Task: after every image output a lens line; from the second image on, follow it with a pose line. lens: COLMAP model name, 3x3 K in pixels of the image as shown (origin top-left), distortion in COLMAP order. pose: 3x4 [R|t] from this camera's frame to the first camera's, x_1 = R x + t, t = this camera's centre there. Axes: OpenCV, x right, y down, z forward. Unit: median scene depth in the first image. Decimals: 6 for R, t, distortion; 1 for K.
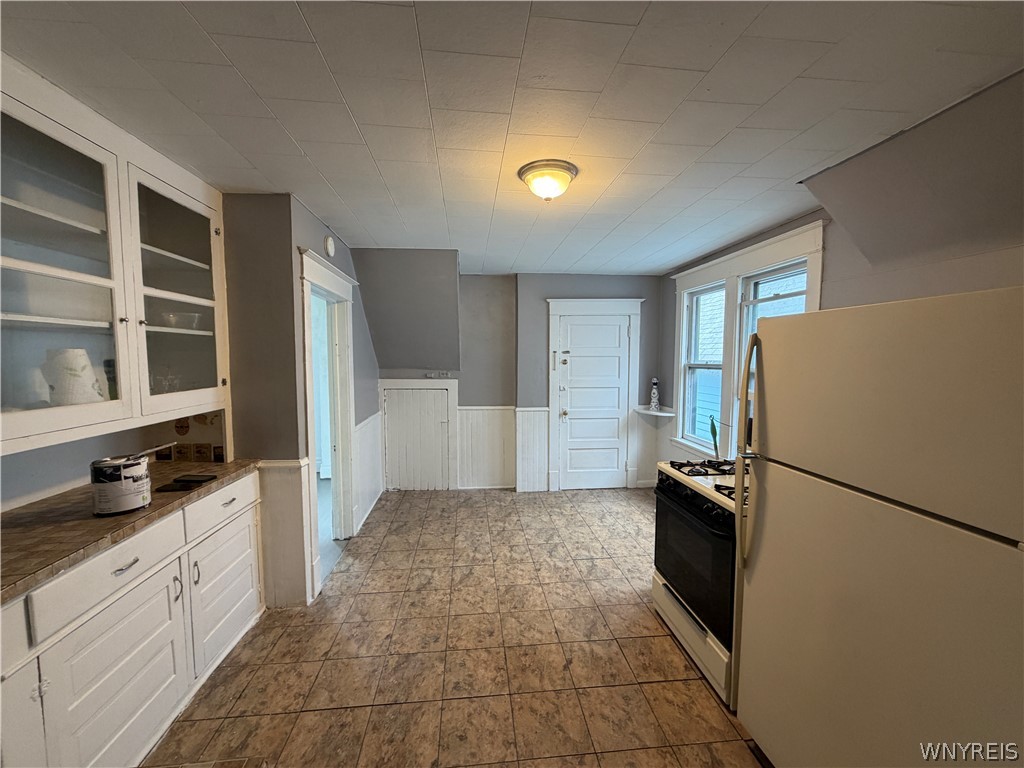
lens RADIAL K [[409.4, 0, 511.2], [0, 409.4, 386.8], [0, 0, 1]] dist [-0.002244, 0.000453]
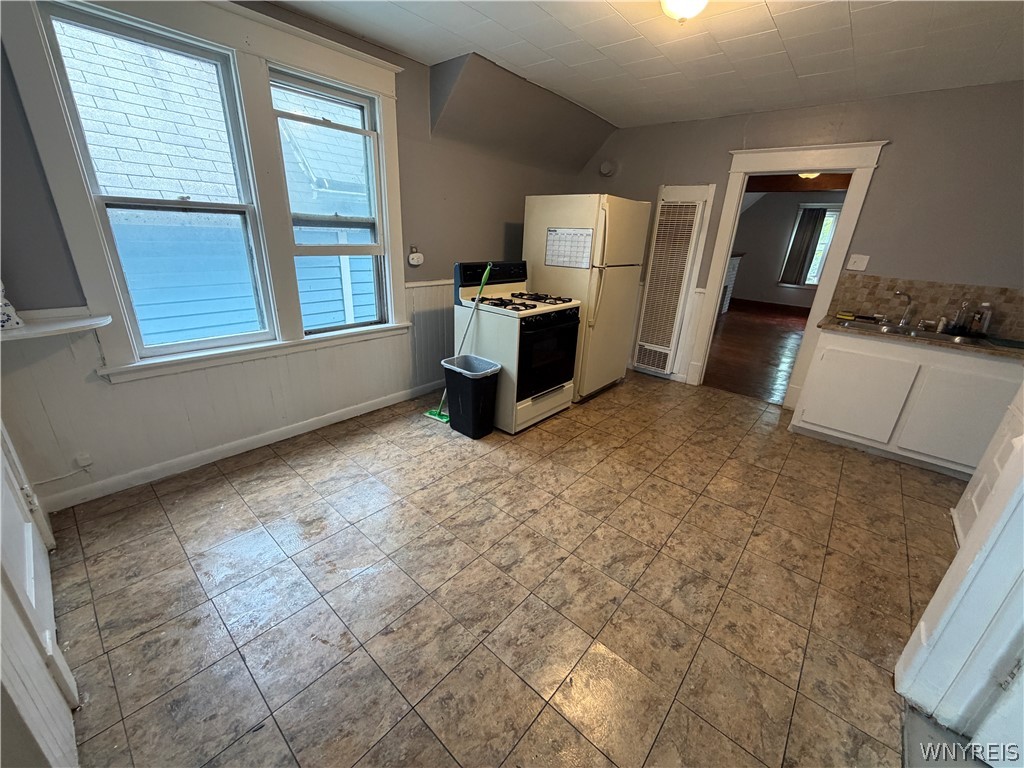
lens RADIAL K [[409.4, 0, 512.6], [0, 409.4, 382.8], [0, 0, 1]] dist [-0.002244, 0.000453]
pose [[-0.683088, -0.282368, 0.673542, -0.377483], [0.010014, 0.918528, 0.395229, -0.064452], [-0.730267, 0.276721, -0.624608, 1.582307]]
